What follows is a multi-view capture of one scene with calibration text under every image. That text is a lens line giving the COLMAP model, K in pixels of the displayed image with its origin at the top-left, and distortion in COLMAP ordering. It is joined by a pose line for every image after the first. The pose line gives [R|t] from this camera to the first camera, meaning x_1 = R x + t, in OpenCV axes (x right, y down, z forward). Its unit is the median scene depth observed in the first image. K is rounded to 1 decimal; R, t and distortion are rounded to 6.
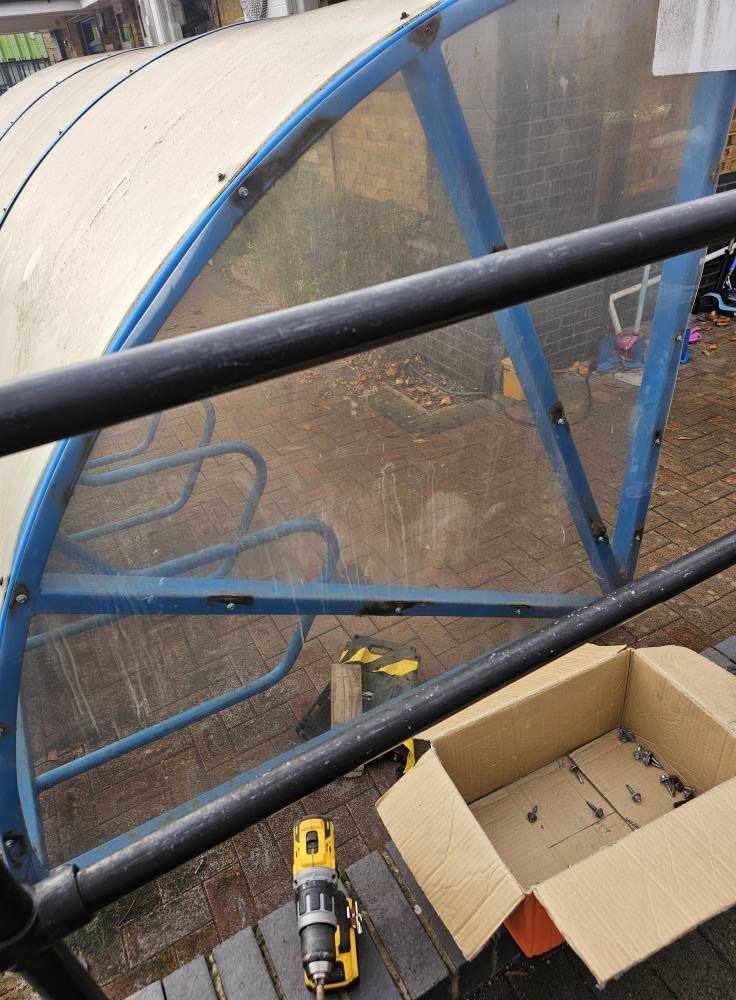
lens RADIAL K [[677.1, 0, 368.0], [0, 677.1, 500.0], [0, 0, 1]] dist [0.097040, -0.096065]
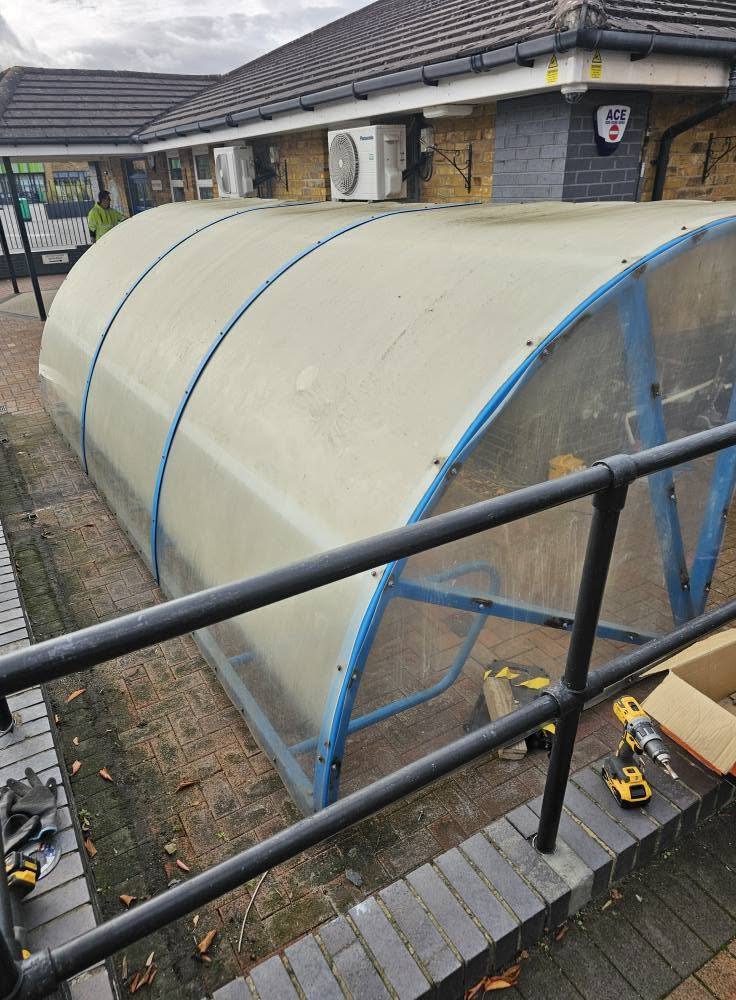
lens RADIAL K [[677.1, 0, 368.0], [0, 677.1, 500.0], [0, 0, 1]] dist [0.097040, -0.096065]
pose [[0.997262, 0.037262, 0.063879, -0.389760], [-0.027493, 0.988677, -0.147518, 0.106643], [-0.068652, 0.145358, 0.986994, -0.345086]]
